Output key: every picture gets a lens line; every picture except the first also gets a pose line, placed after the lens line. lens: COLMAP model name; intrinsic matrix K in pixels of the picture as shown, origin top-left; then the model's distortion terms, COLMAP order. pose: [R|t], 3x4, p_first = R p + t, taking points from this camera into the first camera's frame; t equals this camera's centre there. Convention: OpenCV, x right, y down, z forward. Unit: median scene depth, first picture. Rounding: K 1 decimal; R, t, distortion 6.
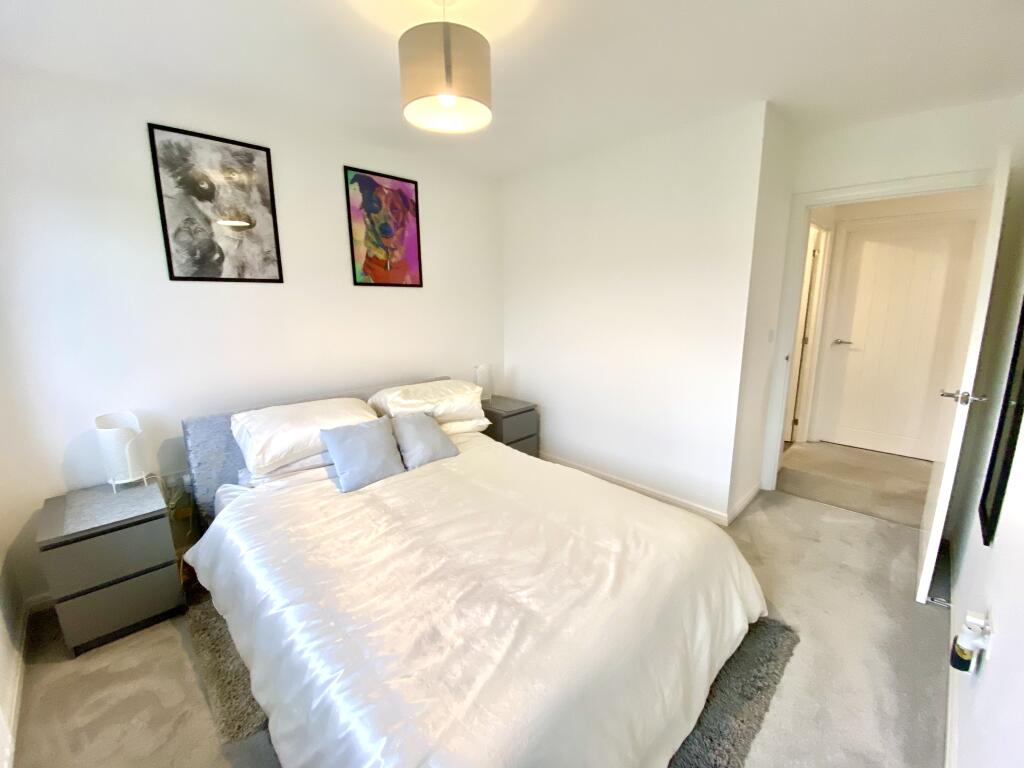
lens RADIAL K [[411.0, 0, 511.8], [0, 411.0, 383.9], [0, 0, 1]] dist [-0.000791, -0.011996]
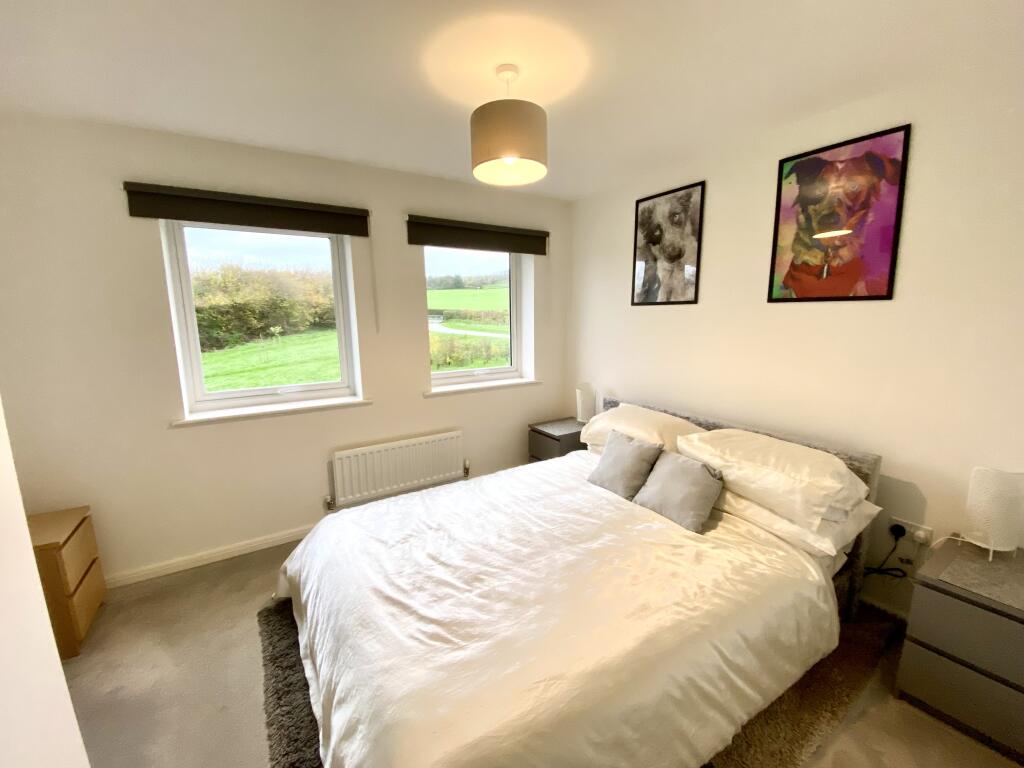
lens RADIAL K [[411.0, 0, 511.8], [0, 411.0, 383.9], [0, 0, 1]] dist [-0.000791, -0.011996]
pose [[-0.194715, 0.170350, -0.965954, 0.576927], [-0.178703, 0.962160, 0.205704, -0.167229], [0.964444, 0.212672, -0.156905, 0.699780]]
